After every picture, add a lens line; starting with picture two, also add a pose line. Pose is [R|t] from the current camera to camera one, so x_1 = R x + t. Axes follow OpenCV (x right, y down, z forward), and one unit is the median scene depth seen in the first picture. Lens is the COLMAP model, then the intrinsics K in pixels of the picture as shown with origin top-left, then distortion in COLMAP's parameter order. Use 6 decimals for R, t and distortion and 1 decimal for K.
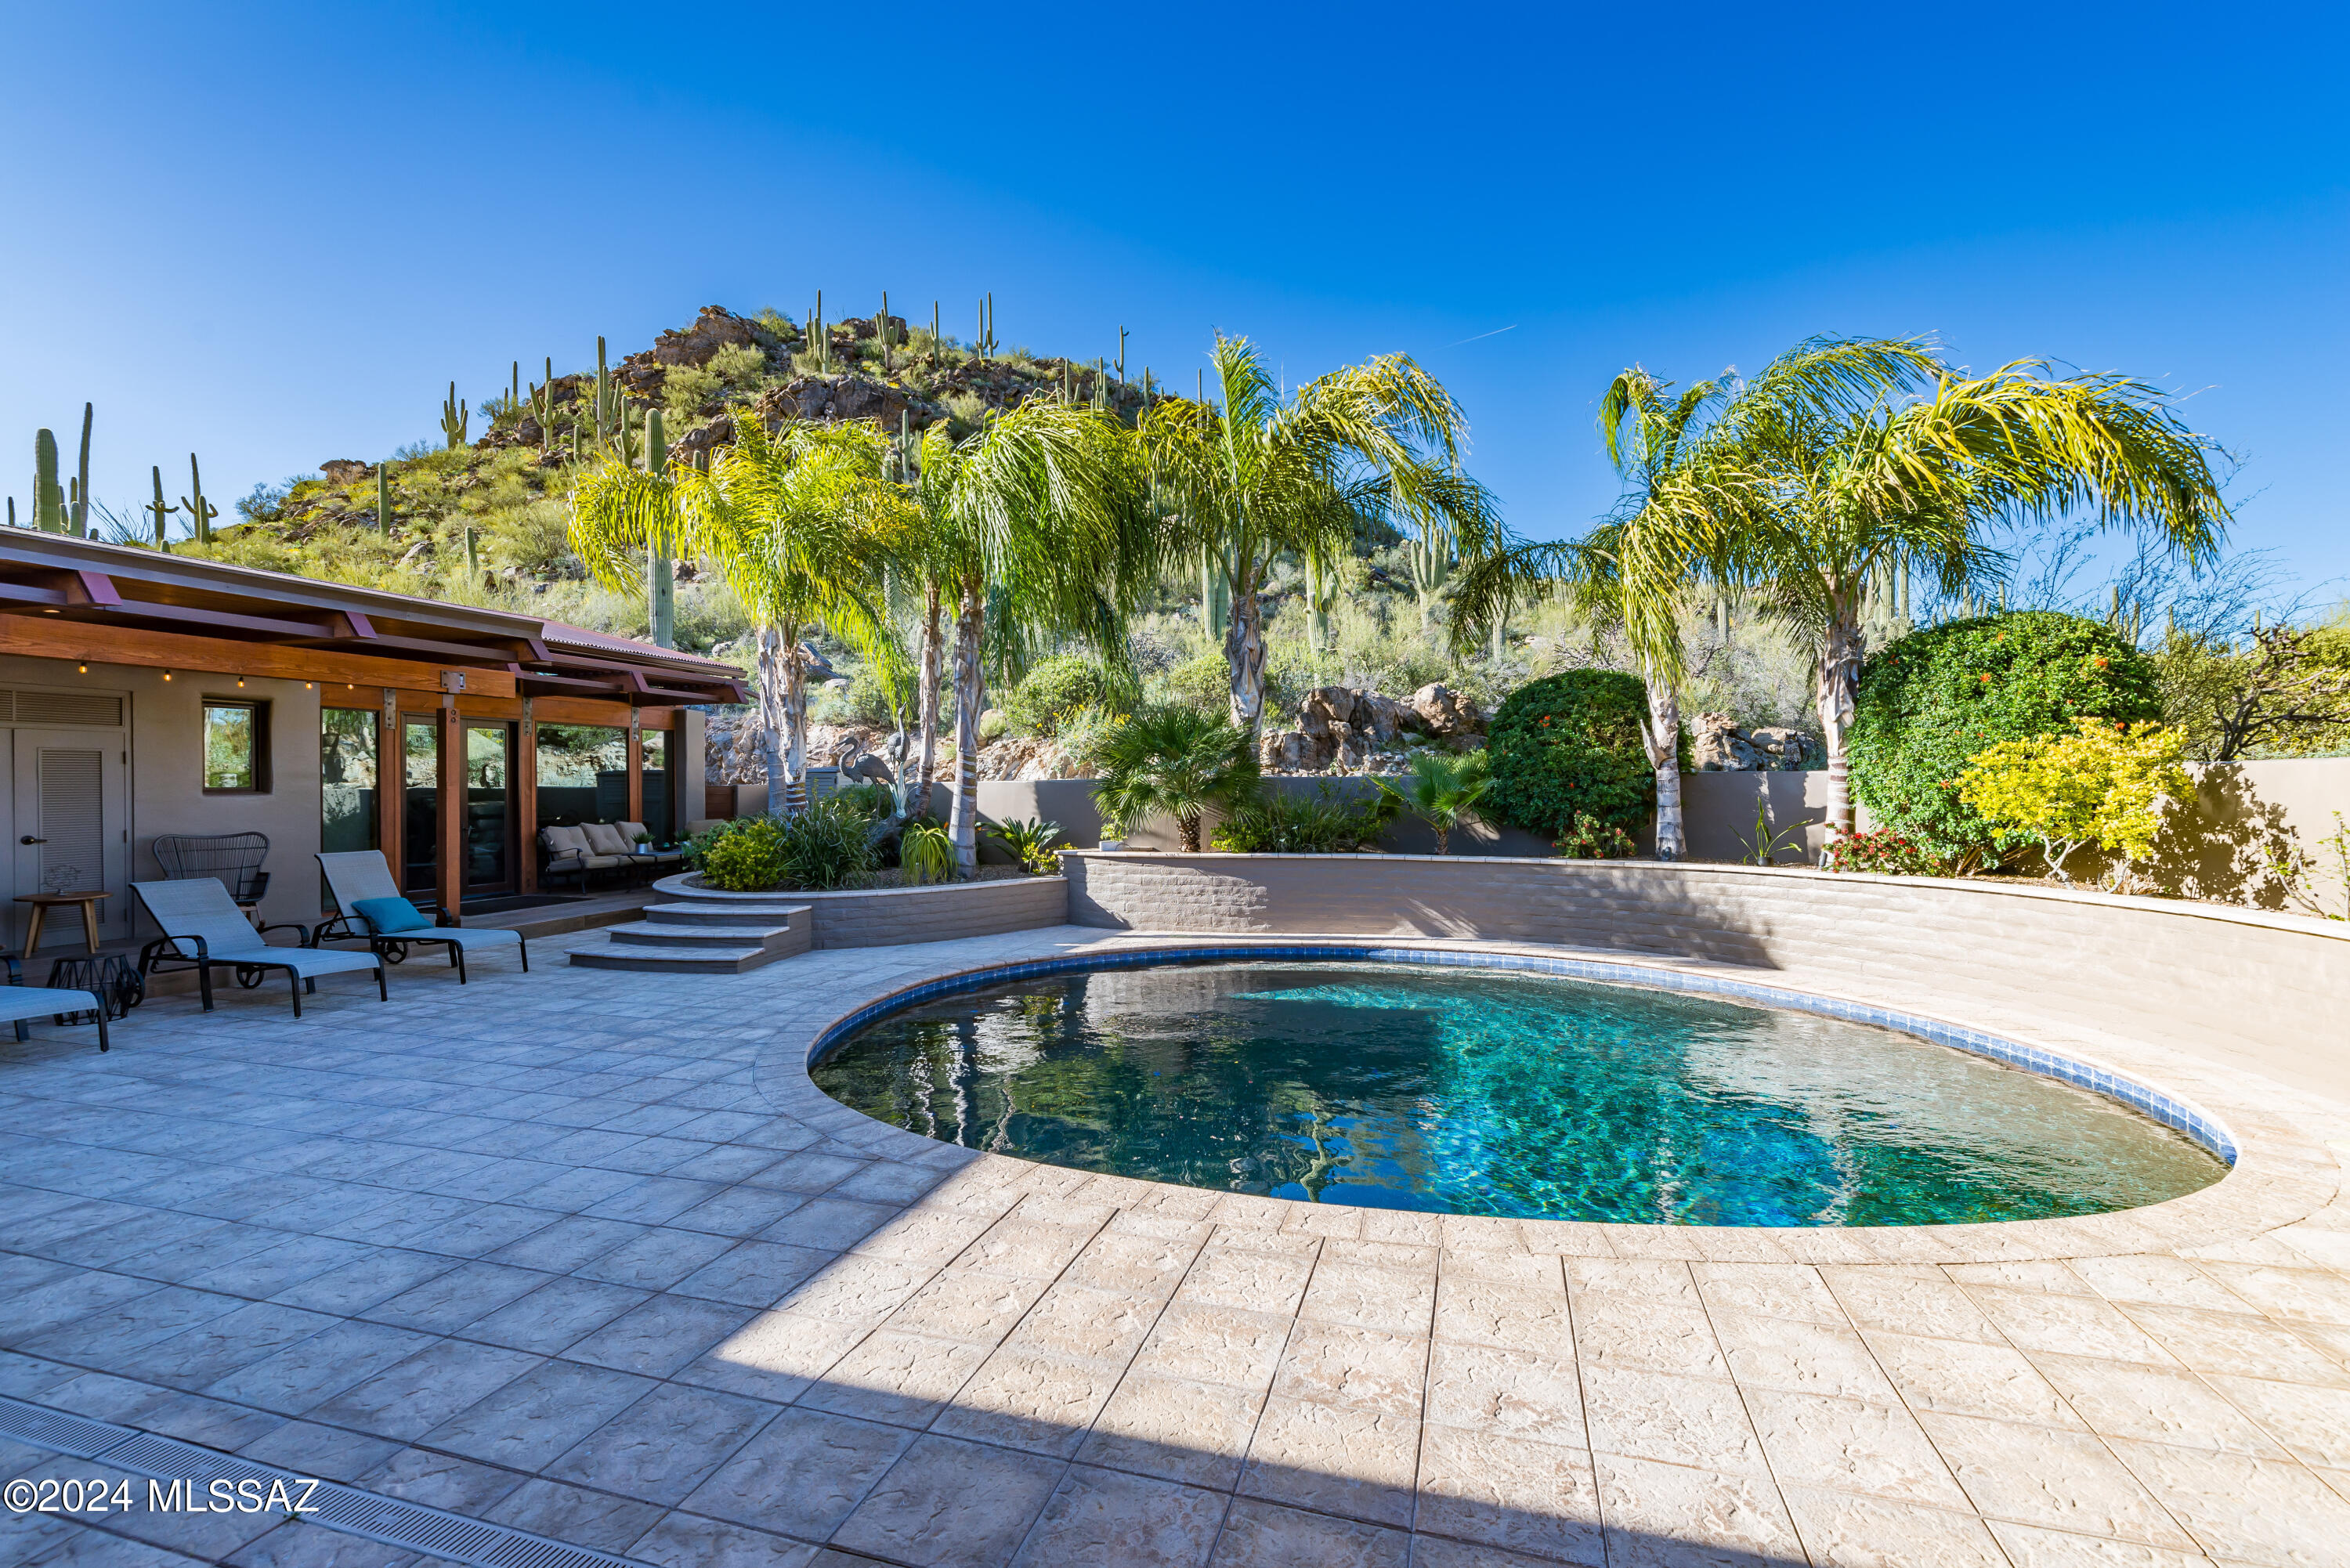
lens RADIAL K [[1010.0, 0, 1175.0], [0, 1010.0, 784.0], [0, 0, 1]] dist [-0.001804, -0.000062]
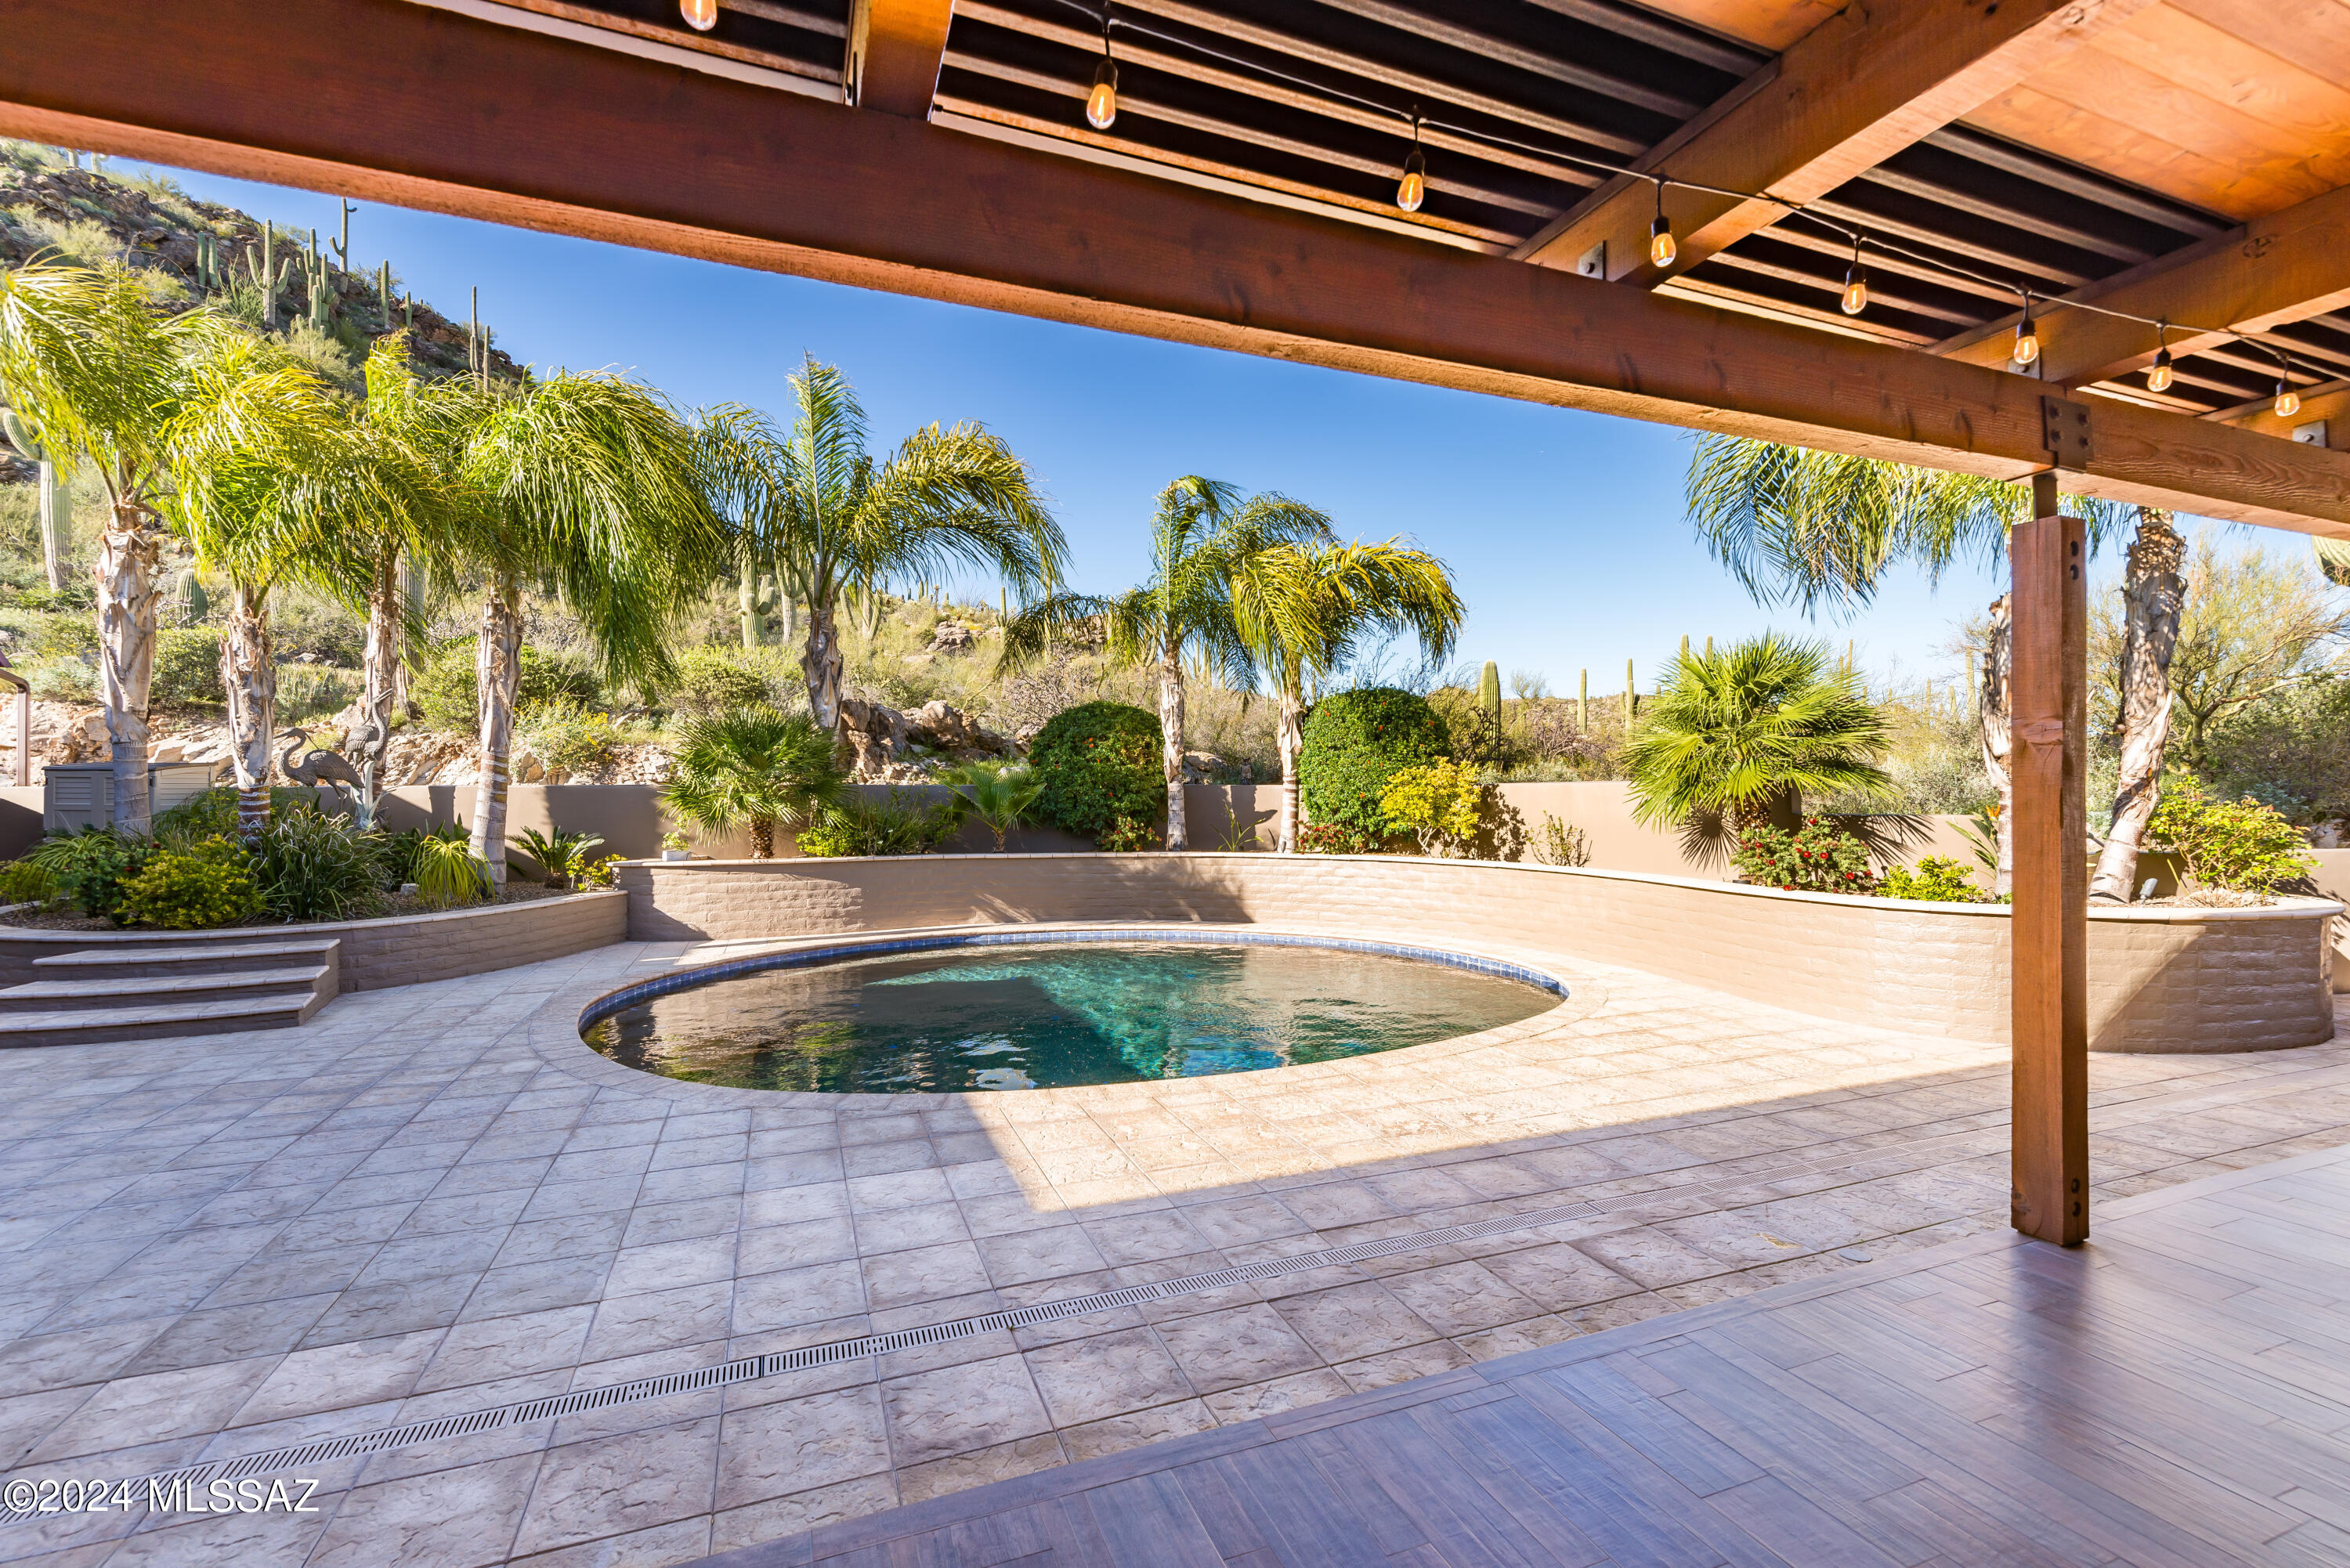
lens RADIAL K [[1010.0, 0, 1175.0], [0, 1010.0, 784.0], [0, 0, 1]] dist [-0.001804, -0.000062]
pose [[0.790581, 0.010582, 0.612266, -0.319549], [-0.006849, 0.999941, -0.008438, -0.001286], [-0.612319, 0.002477, 0.790607, -0.047773]]
